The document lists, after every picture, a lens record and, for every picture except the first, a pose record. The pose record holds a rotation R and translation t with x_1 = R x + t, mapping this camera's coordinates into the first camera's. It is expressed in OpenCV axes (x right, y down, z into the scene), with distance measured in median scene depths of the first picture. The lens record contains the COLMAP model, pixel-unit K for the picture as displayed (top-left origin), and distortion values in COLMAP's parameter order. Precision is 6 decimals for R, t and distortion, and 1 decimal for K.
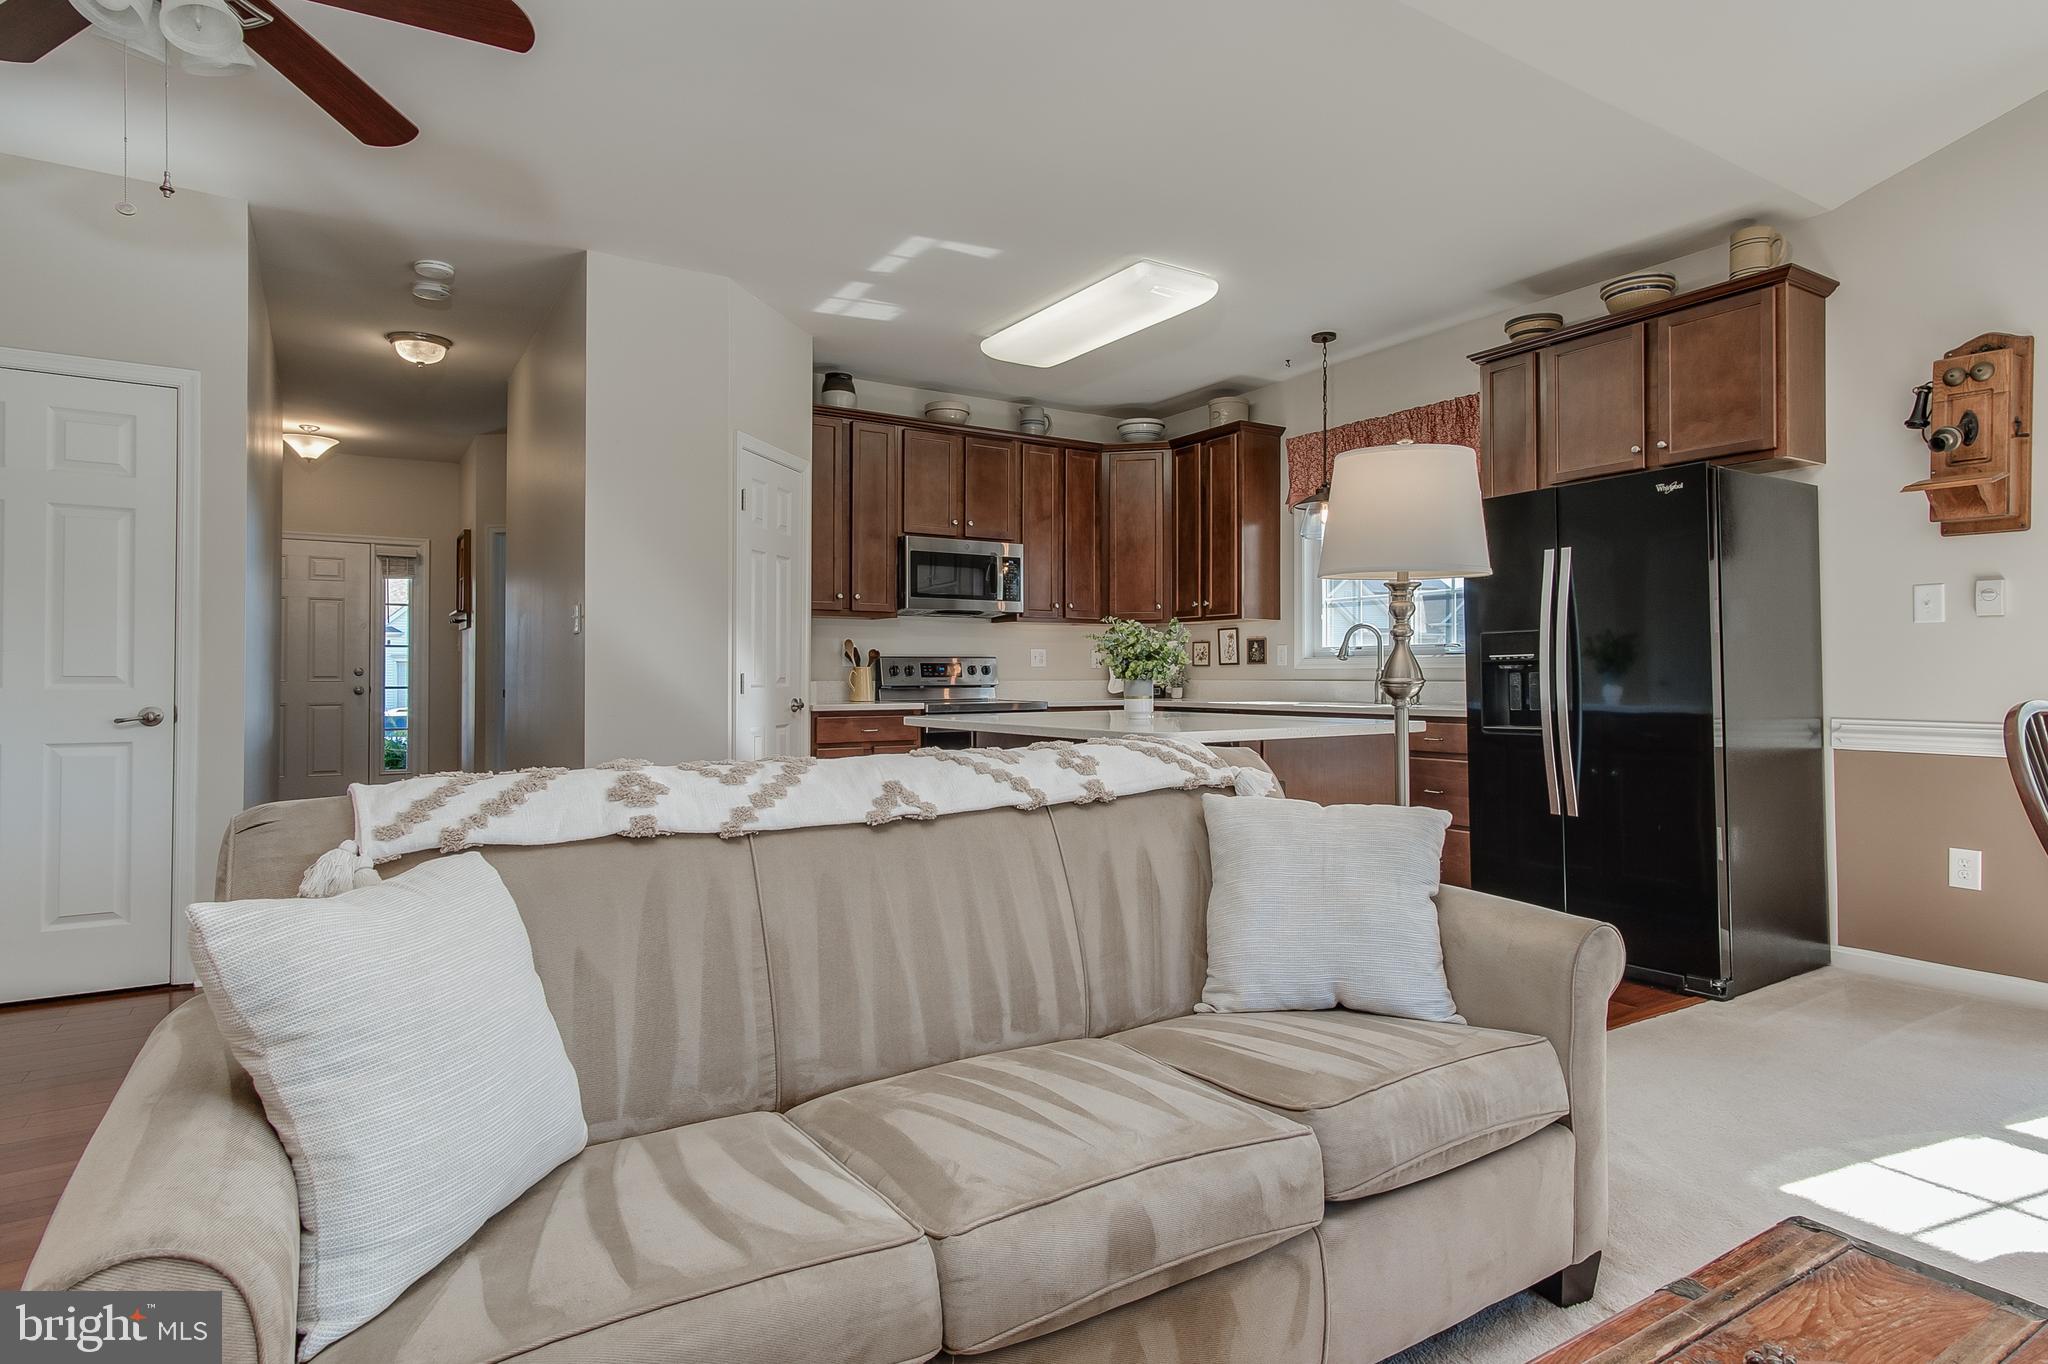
lens RADIAL K [[1107.9, 0, 1030.2], [0, 1107.9, 663.9], [0, 0, 1]] dist [0.004983, 0.001007]
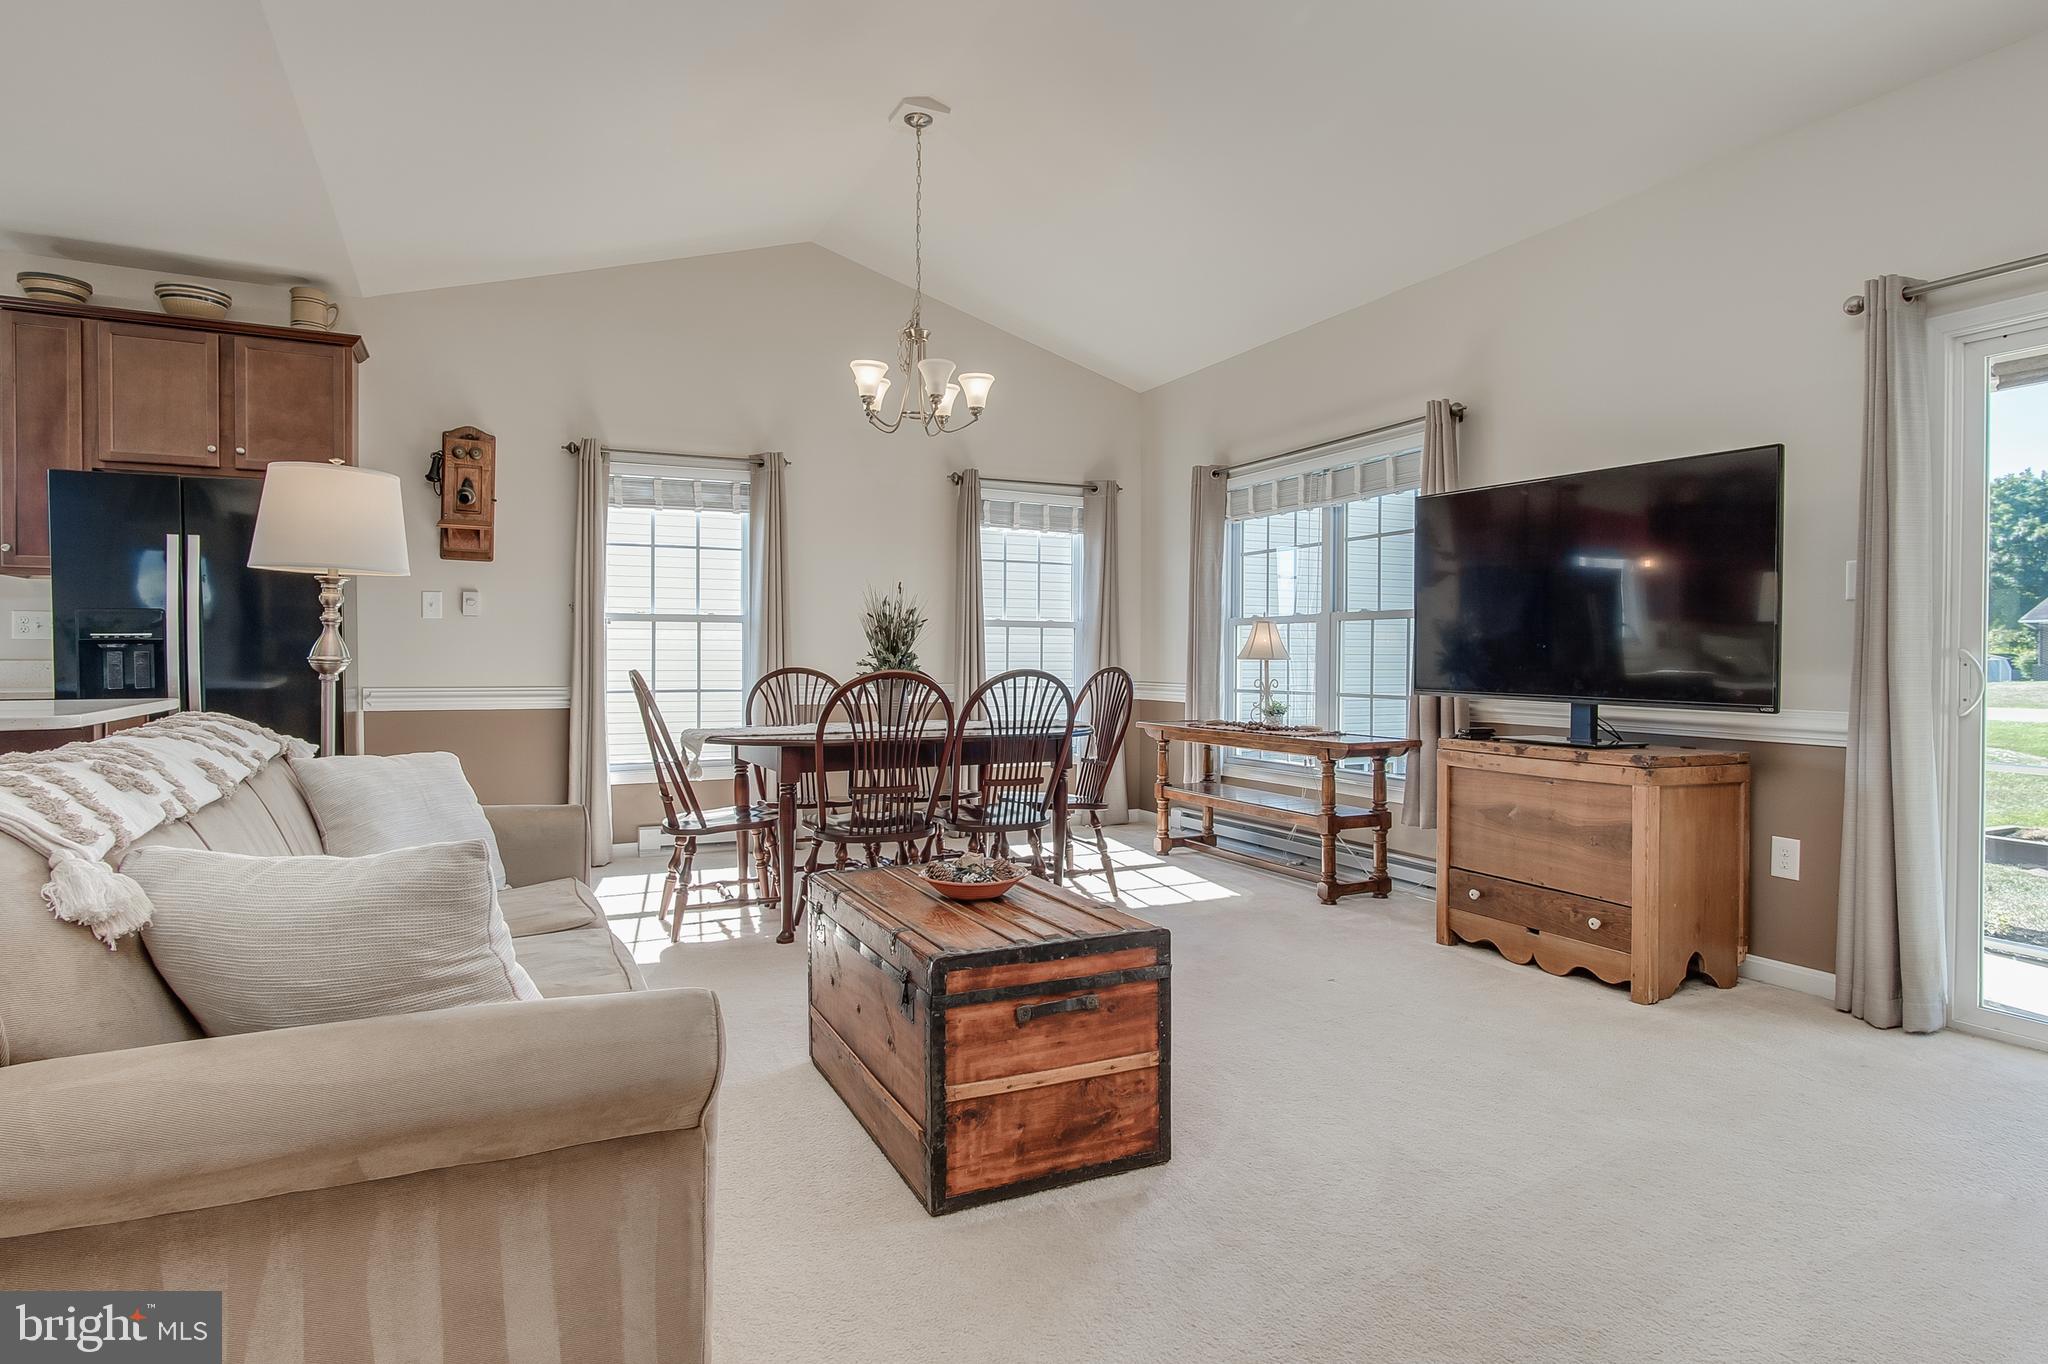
lens RADIAL K [[1118.7, 0, 1041.0], [0, 1118.7, 664.1], [0, 0, 1]] dist [0.005684, 0.000575]
pose [[0.104661, -0.005096, 0.994495, -0.460938], [-0.012894, 0.999896, 0.006480, 0.001648], [-0.994424, -0.013501, 0.104585, 0.064697]]
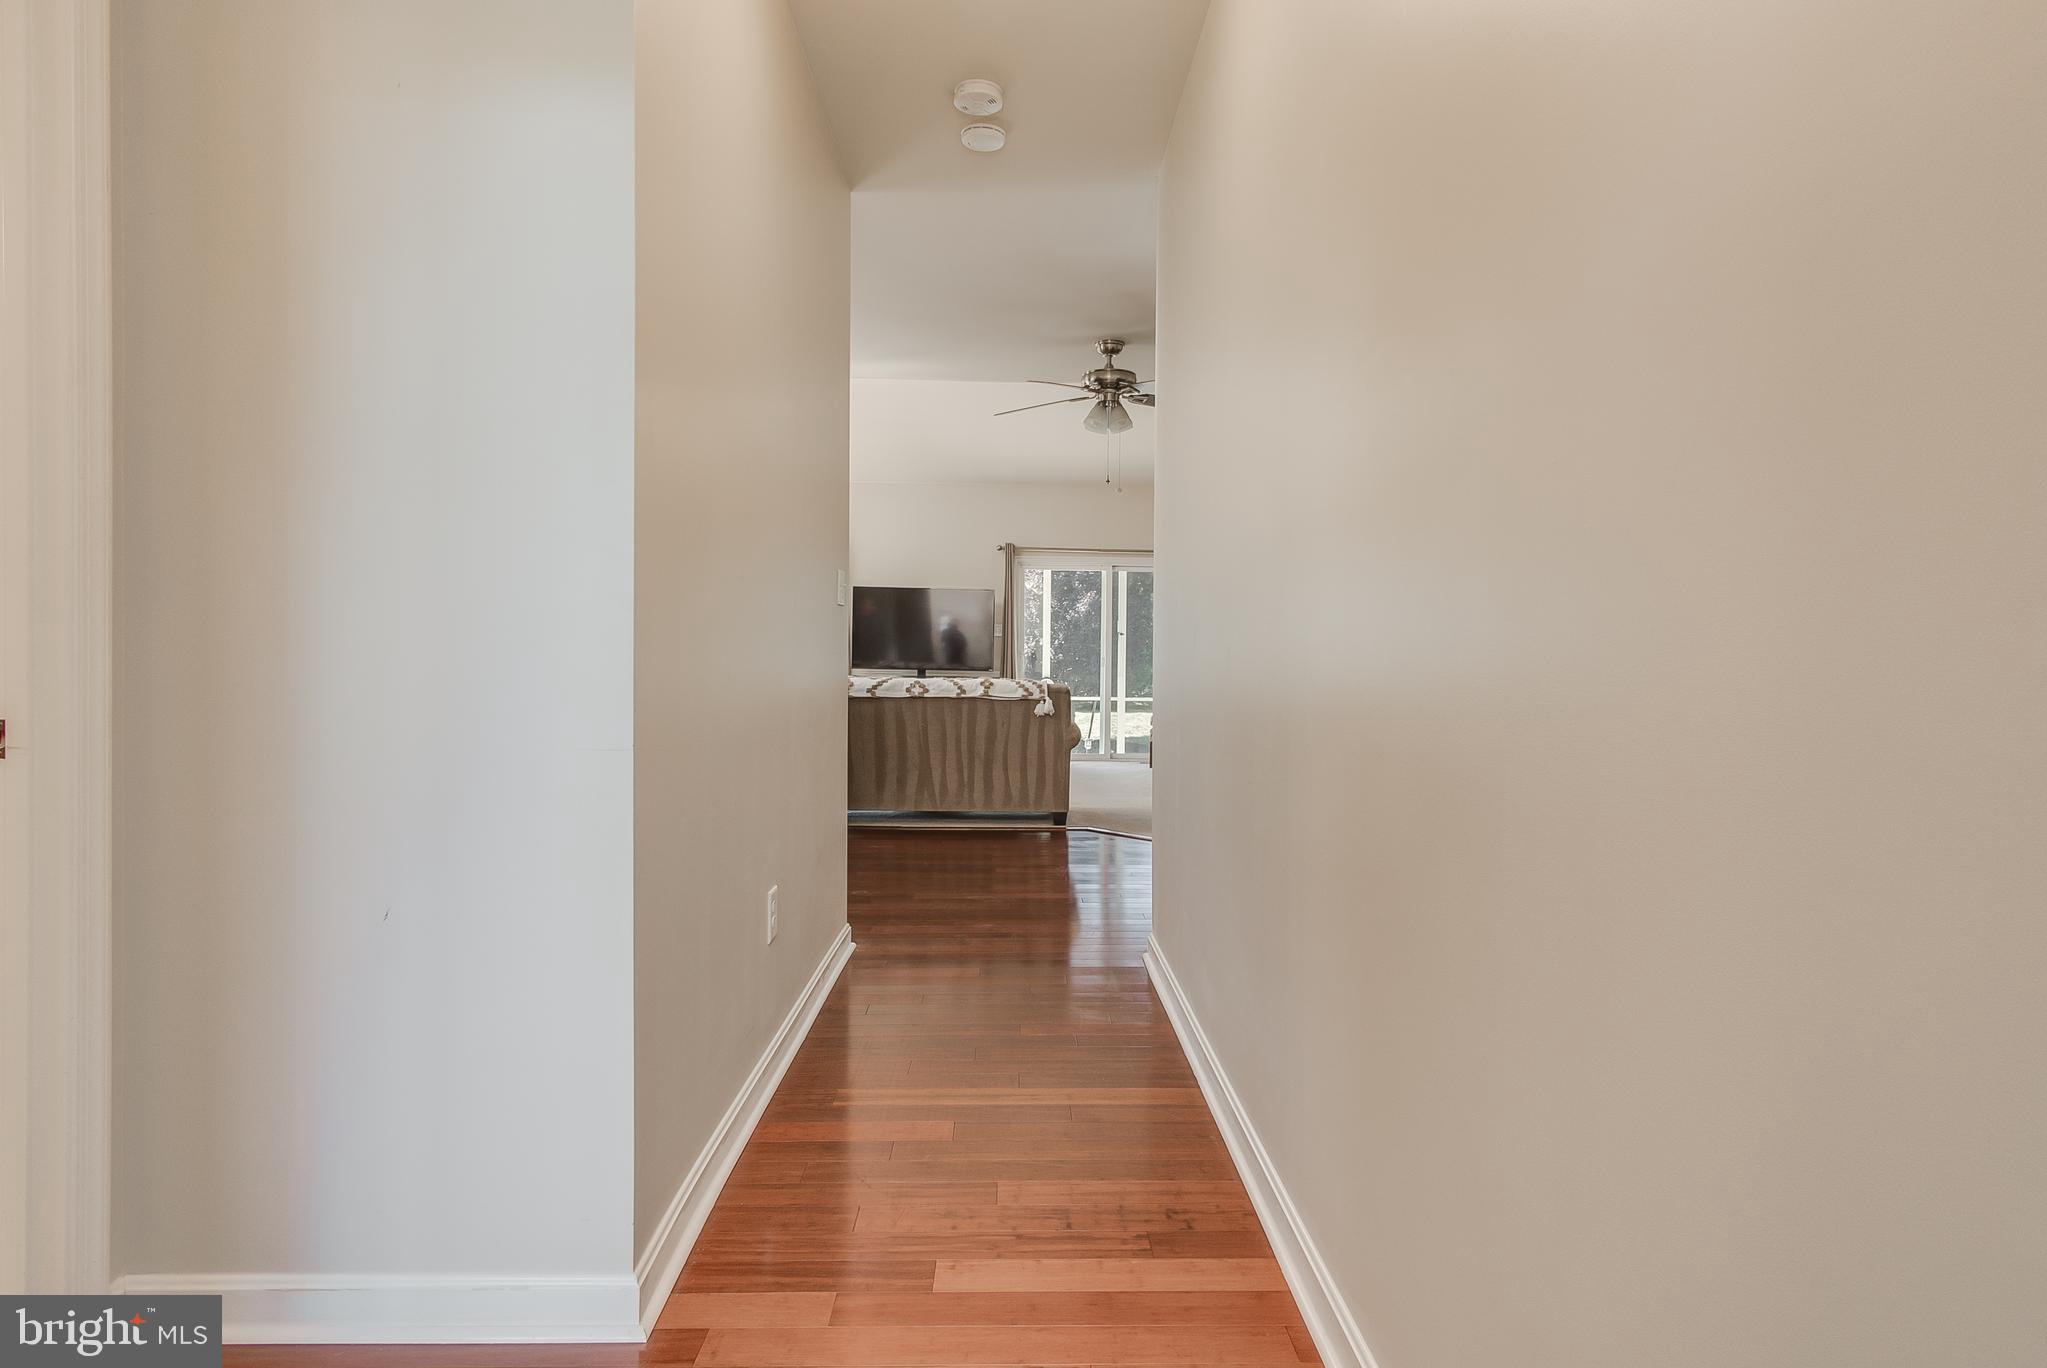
lens RADIAL K [[1106.1, 0, 1034.3], [0, 1106.1, 680.6], [0, 0, 1]] dist [0.004329, 0.000768]
pose [[-0.856401, -0.019957, 0.515926, -1.003124], [-0.013744, 0.999780, 0.015858, 0.014668], [-0.516129, 0.006490, -0.856486, 1.706184]]
